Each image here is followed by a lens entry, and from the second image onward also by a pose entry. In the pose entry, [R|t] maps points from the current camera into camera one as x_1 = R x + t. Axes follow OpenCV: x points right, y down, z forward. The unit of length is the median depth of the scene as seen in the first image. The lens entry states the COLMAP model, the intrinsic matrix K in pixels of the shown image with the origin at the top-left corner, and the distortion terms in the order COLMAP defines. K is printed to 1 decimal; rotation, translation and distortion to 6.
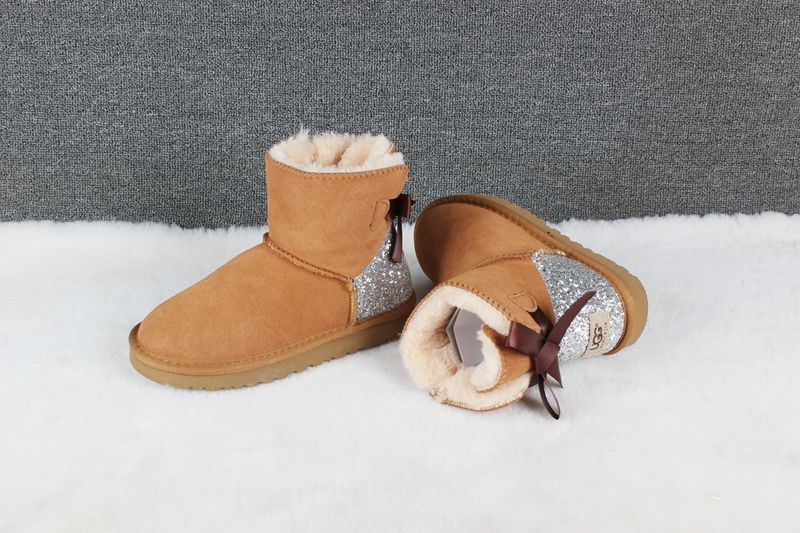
lens RADIAL K [[939.9, 0, 400.0], [0, 939.9, 266.9], [0, 0, 1]] dist [-0.038403, 0.000000]
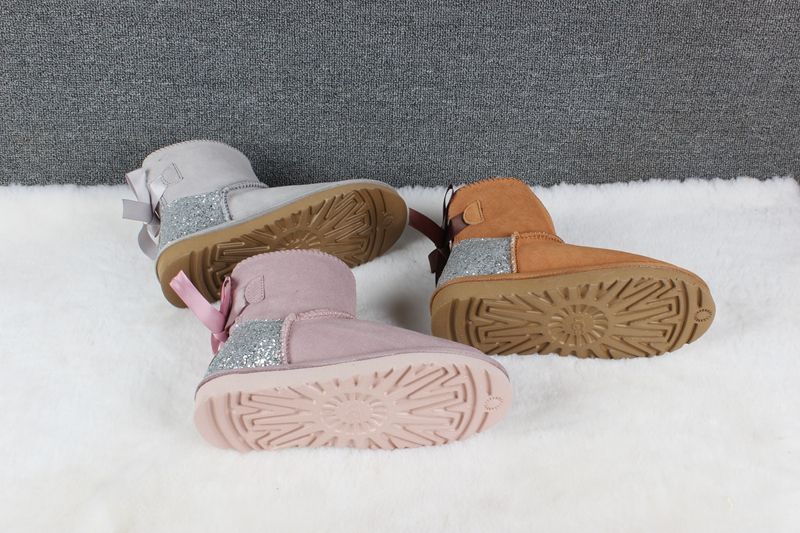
lens RADIAL K [[906.9, 0, 398.7], [0, 906.9, 267.5], [0, 0, 1]] dist [-0.039788, 0.000000]
pose [[0.999557, 0.000686, 0.029756, -0.036124], [-0.004997, 0.989413, 0.145042, -0.107290], [-0.029342, -0.145126, 0.988978, -0.035363]]
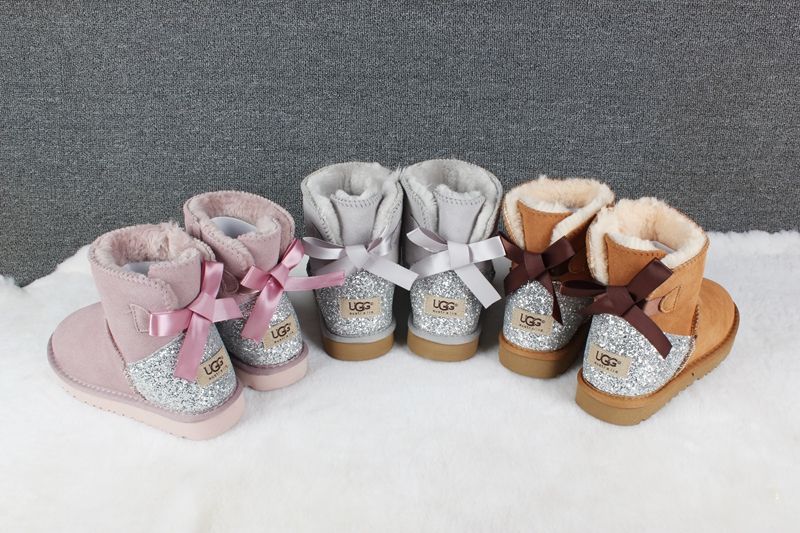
lens RADIAL K [[729.7, 0, 404.8], [0, 729.7, 271.5], [0, 0, 1]] dist [-0.084961, 0.000000]
pose [[0.999812, 0.005489, -0.018605, -0.053234], [-0.005203, 0.999868, 0.015387, -0.016996], [0.018687, -0.015287, 0.999709, 0.042930]]
